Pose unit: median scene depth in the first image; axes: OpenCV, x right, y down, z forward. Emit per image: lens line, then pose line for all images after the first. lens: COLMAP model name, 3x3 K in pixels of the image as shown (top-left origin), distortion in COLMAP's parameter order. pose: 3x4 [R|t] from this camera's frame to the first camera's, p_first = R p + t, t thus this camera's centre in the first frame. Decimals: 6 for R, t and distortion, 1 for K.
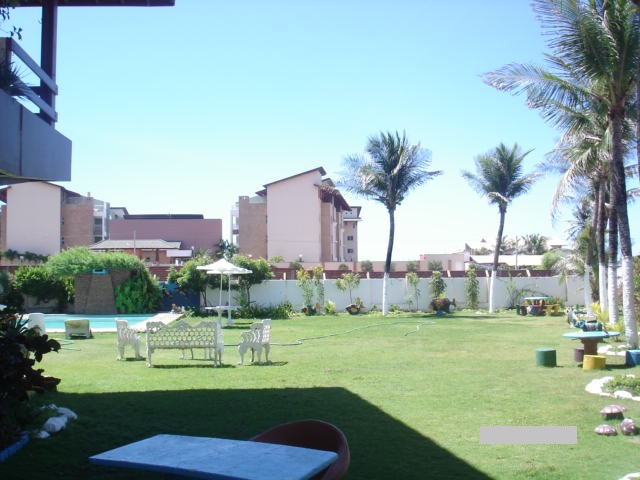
lens RADIAL K [[728.8, 0, 313.4], [0, 728.8, 243.7], [0, 0, 1]] dist [-0.035855, -0.217277]
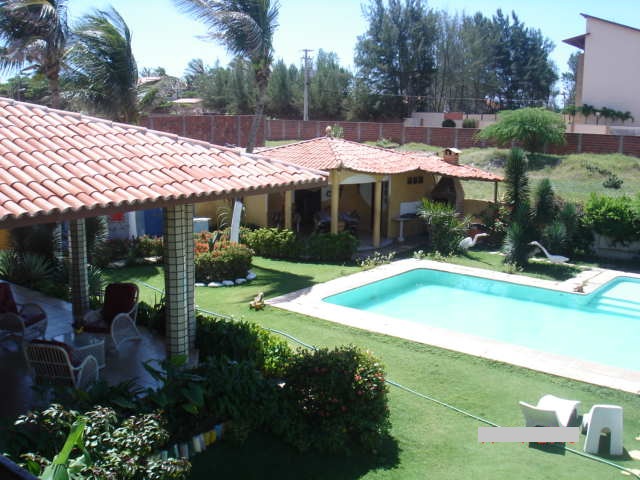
lens RADIAL K [[728.8, 0, 313.4], [0, 728.8, 243.7], [0, 0, 1]] dist [-0.035855, -0.217277]
pose [[0.727836, 0.147704, -0.669655, -0.044823], [0.008610, 0.974483, 0.224298, -0.030031], [0.685697, -0.169018, 0.707992, 0.107749]]
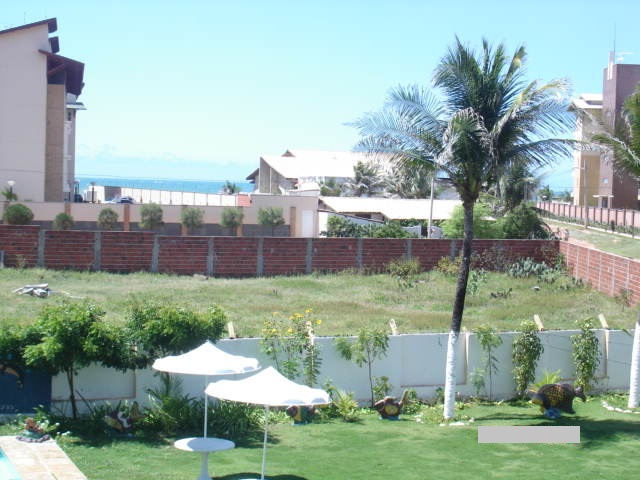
lens RADIAL K [[1211.0, 0, 320.0], [0, 1211.0, 240.0], [0, 0, 1]] dist [0.000331, -0.228670]
pose [[0.950117, 0.024220, 0.310951, -0.087732], [-0.052106, 0.995295, 0.081686, -0.030178], [-0.307510, -0.093814, 0.946909, 0.100314]]
